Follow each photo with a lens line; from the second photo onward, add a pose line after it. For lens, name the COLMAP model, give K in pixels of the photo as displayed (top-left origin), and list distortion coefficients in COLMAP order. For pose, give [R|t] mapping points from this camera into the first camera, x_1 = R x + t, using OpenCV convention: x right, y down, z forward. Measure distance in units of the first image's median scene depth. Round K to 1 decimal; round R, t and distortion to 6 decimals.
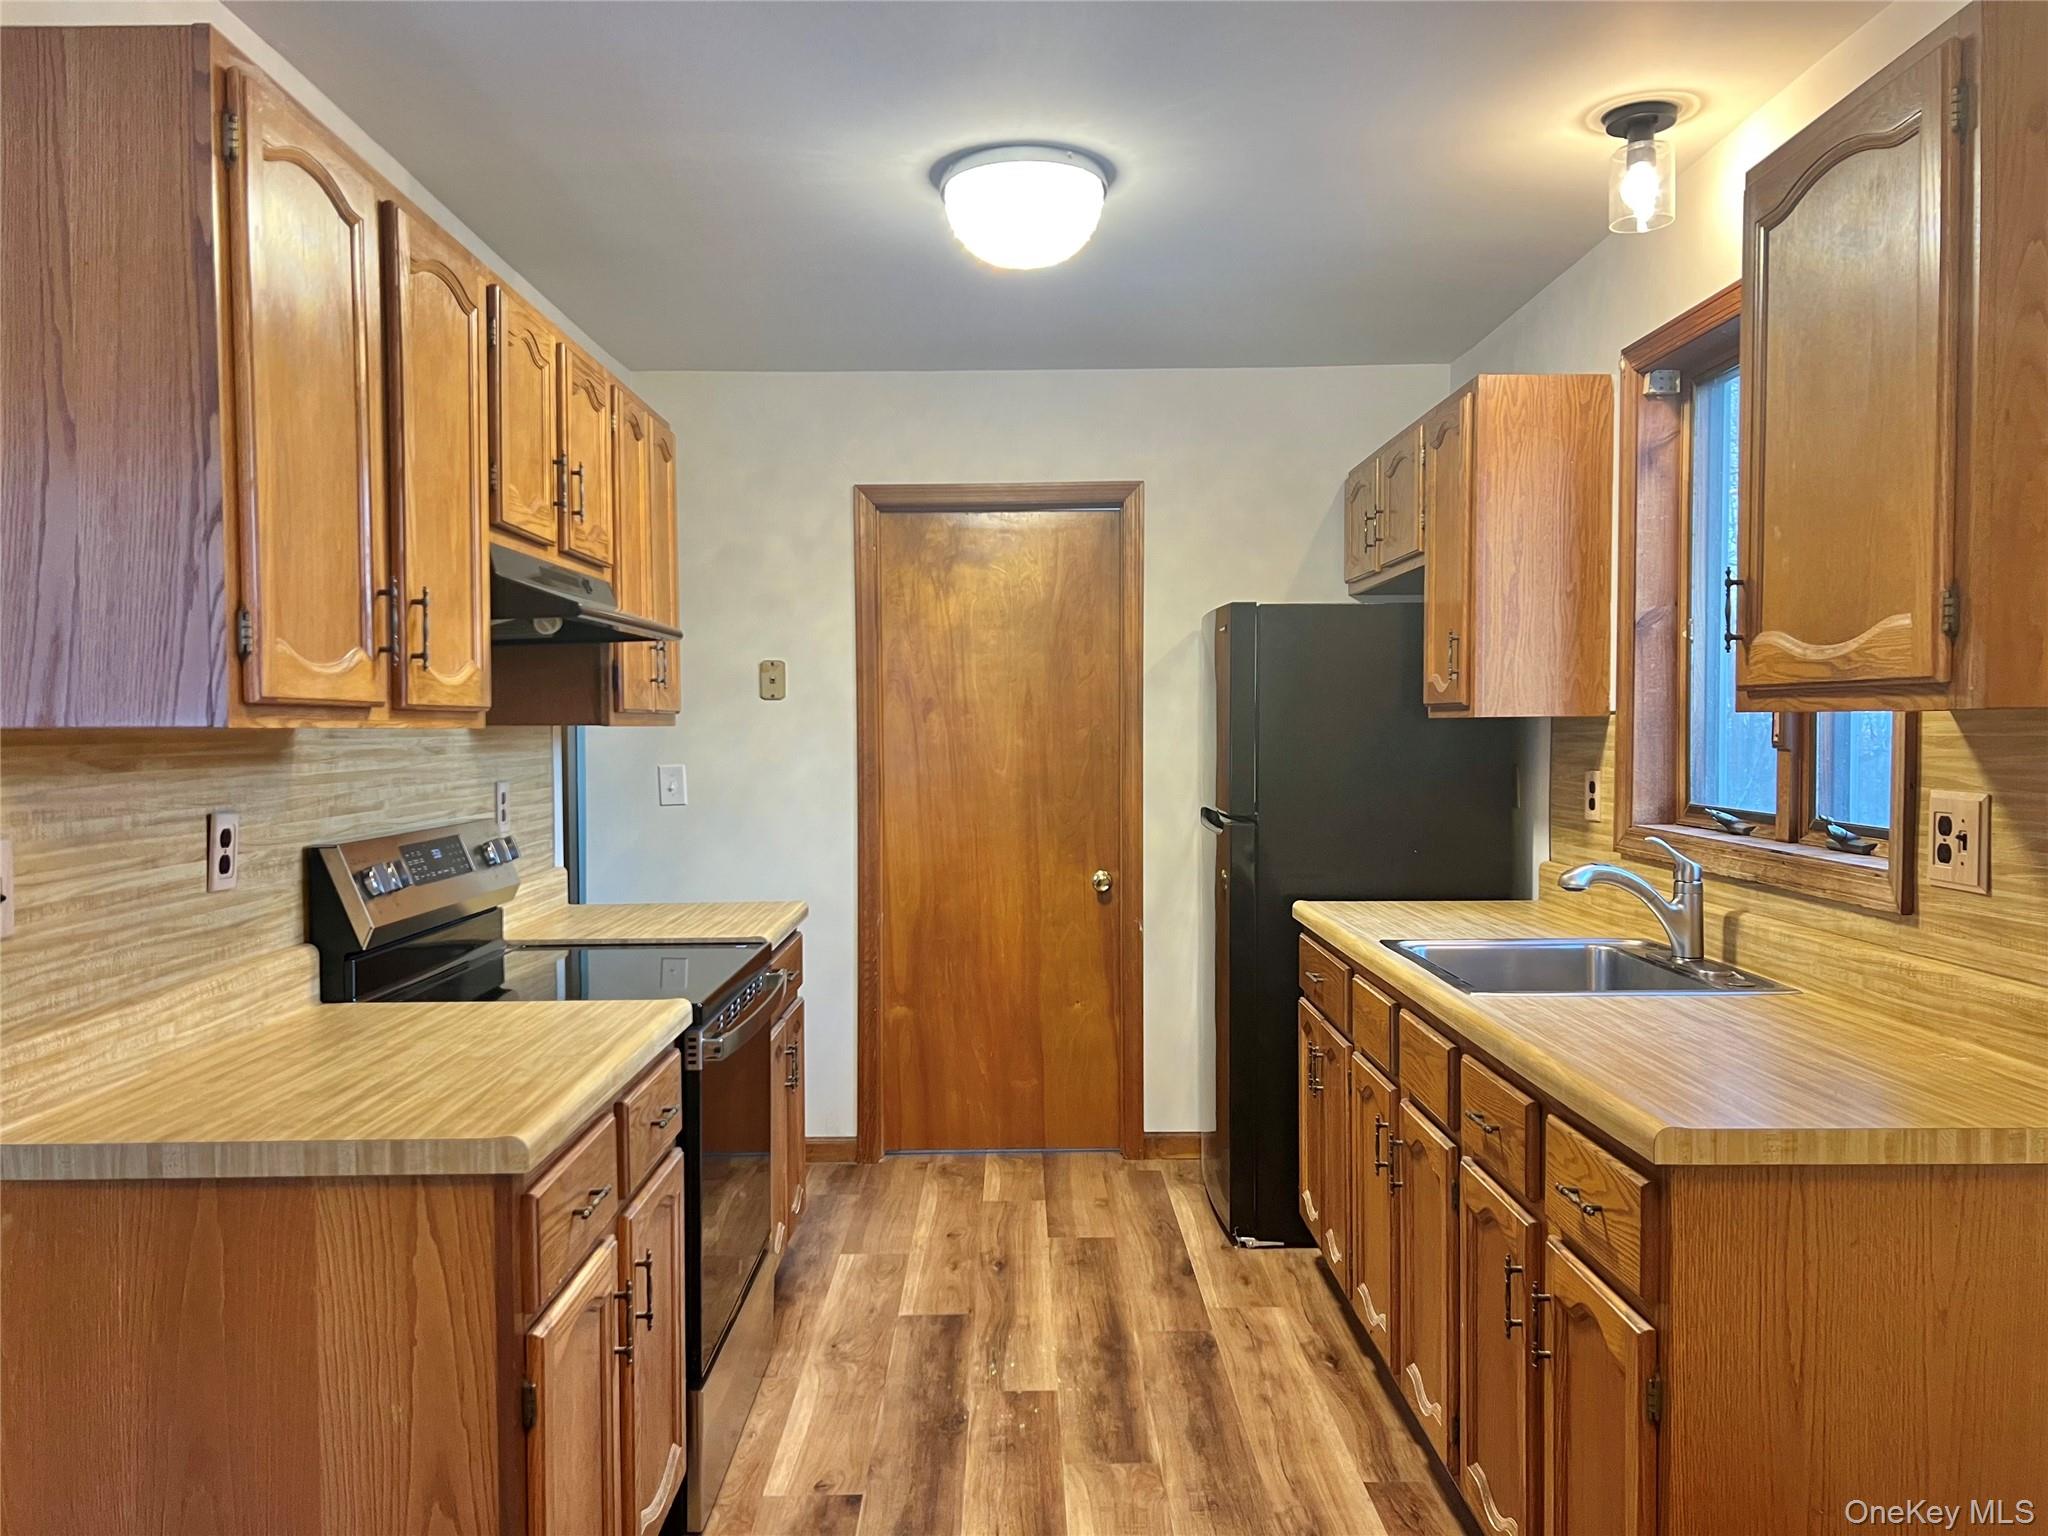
lens RADIAL K [[1518.3, 0, 1031.2], [0, 1518.3, 771.7], [0, 0, 1]] dist [0.075107, -0.086999]
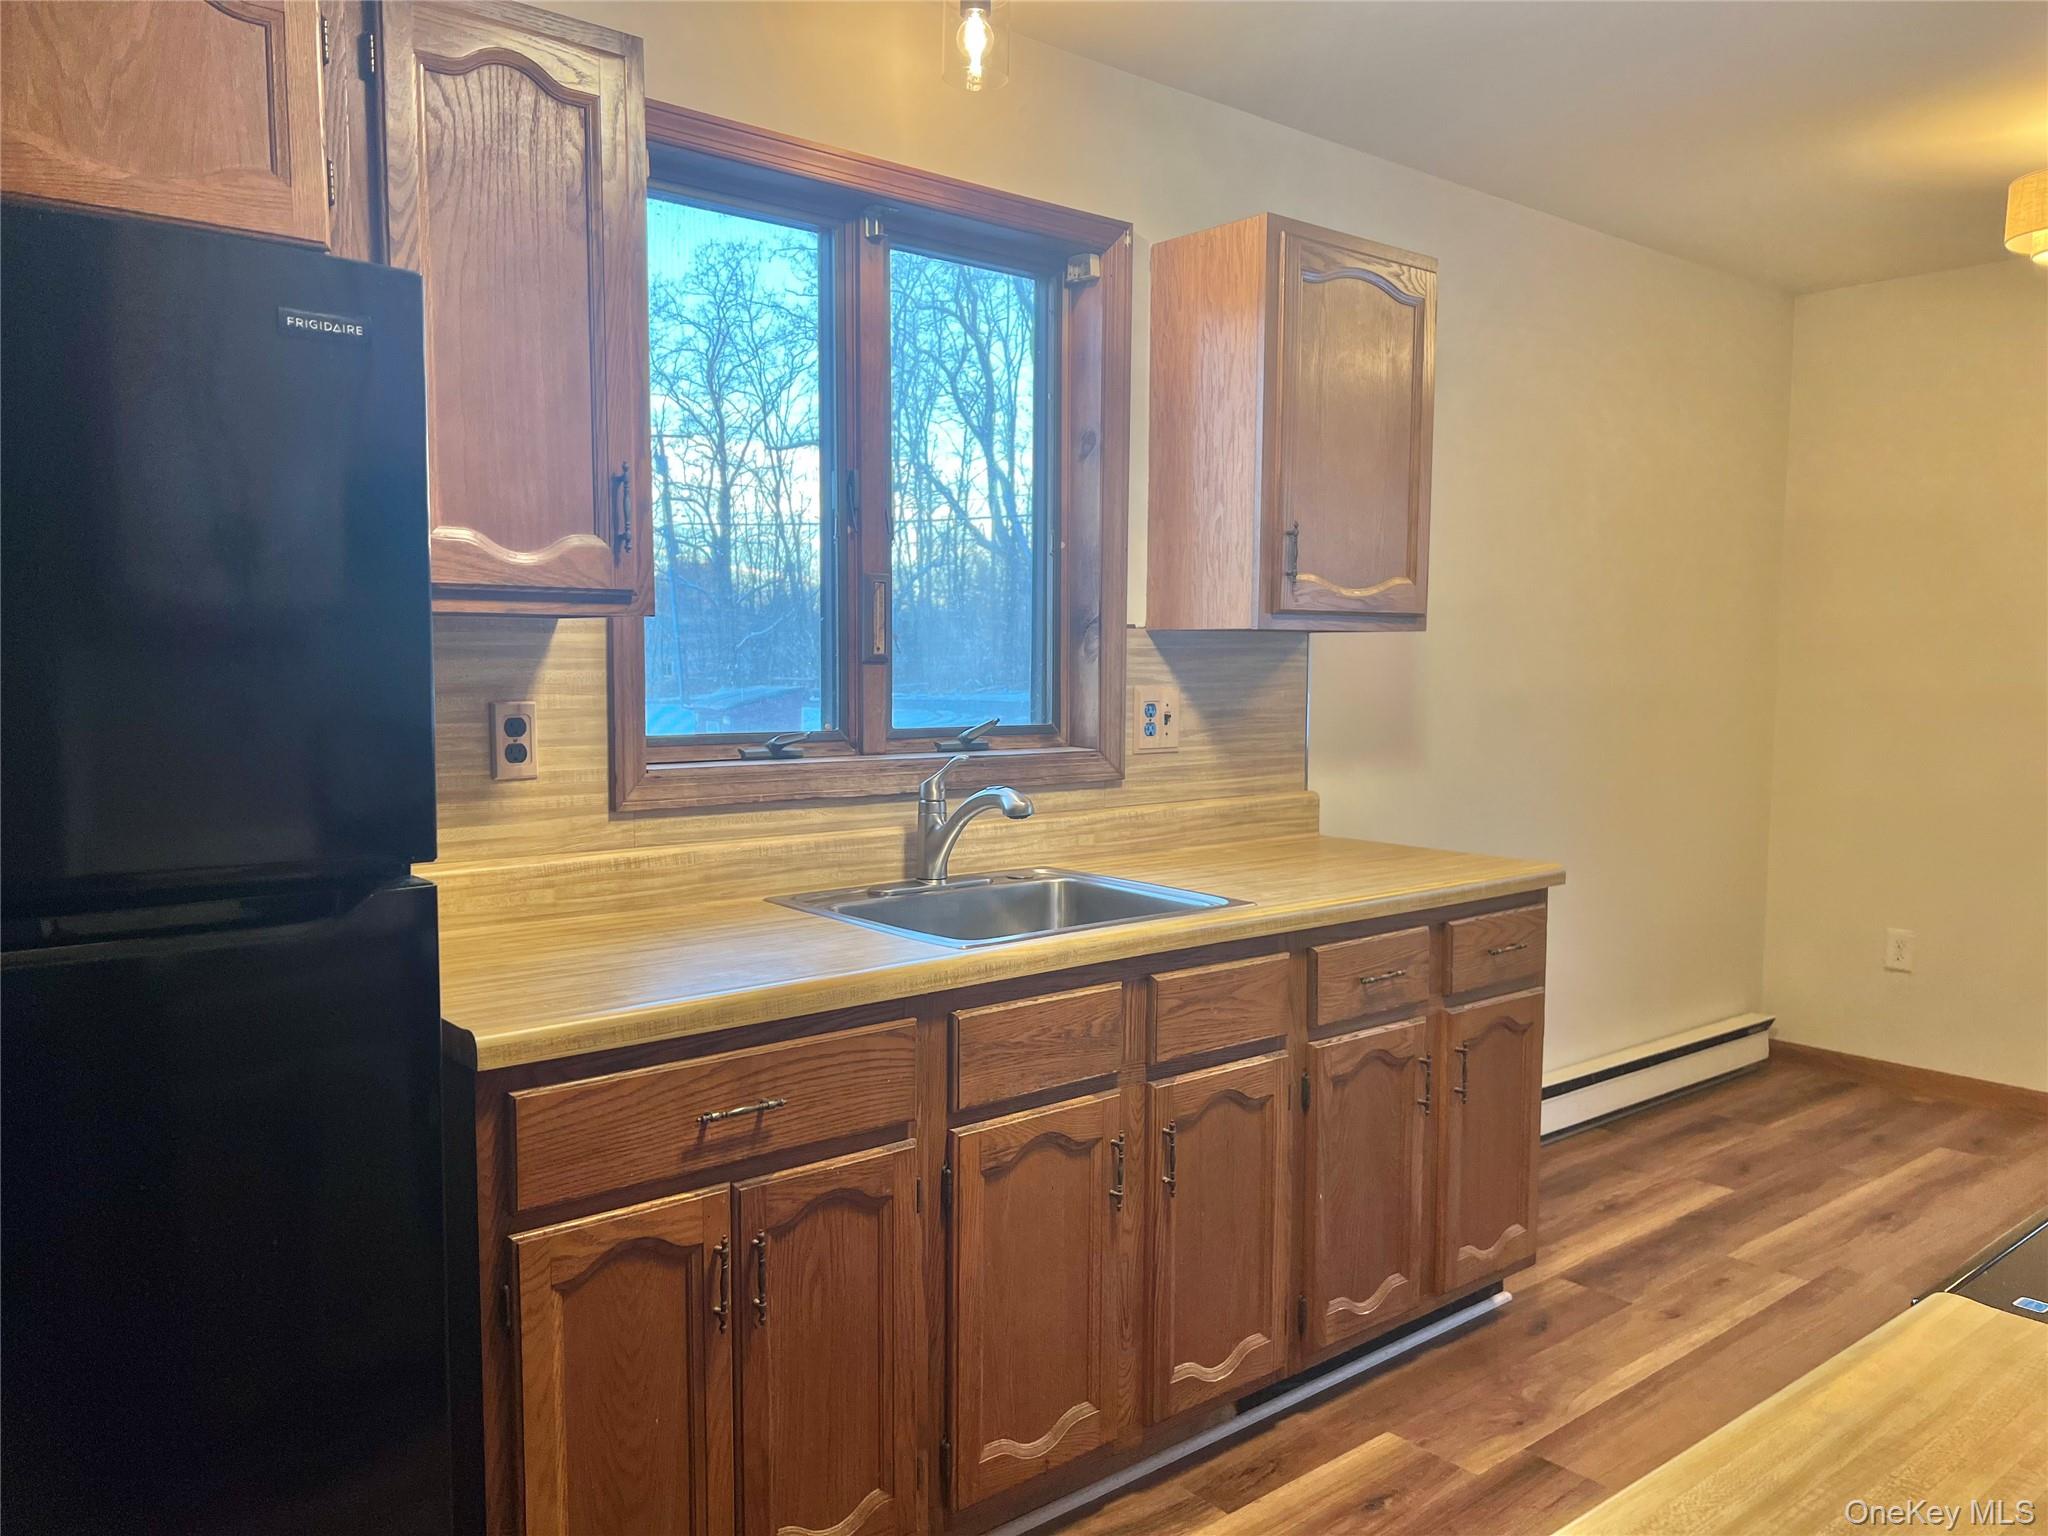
lens RADIAL K [[1518.3, 0, 1034.5], [0, 1518.3, 780.9], [0, 0, 1]] dist [0.075107, -0.086999]
pose [[-0.634744, -0.060544, 0.770347, -0.335709], [0.023491, 0.994953, 0.097553, -0.030970], [-0.772366, 0.080018, -0.630118, 1.517947]]
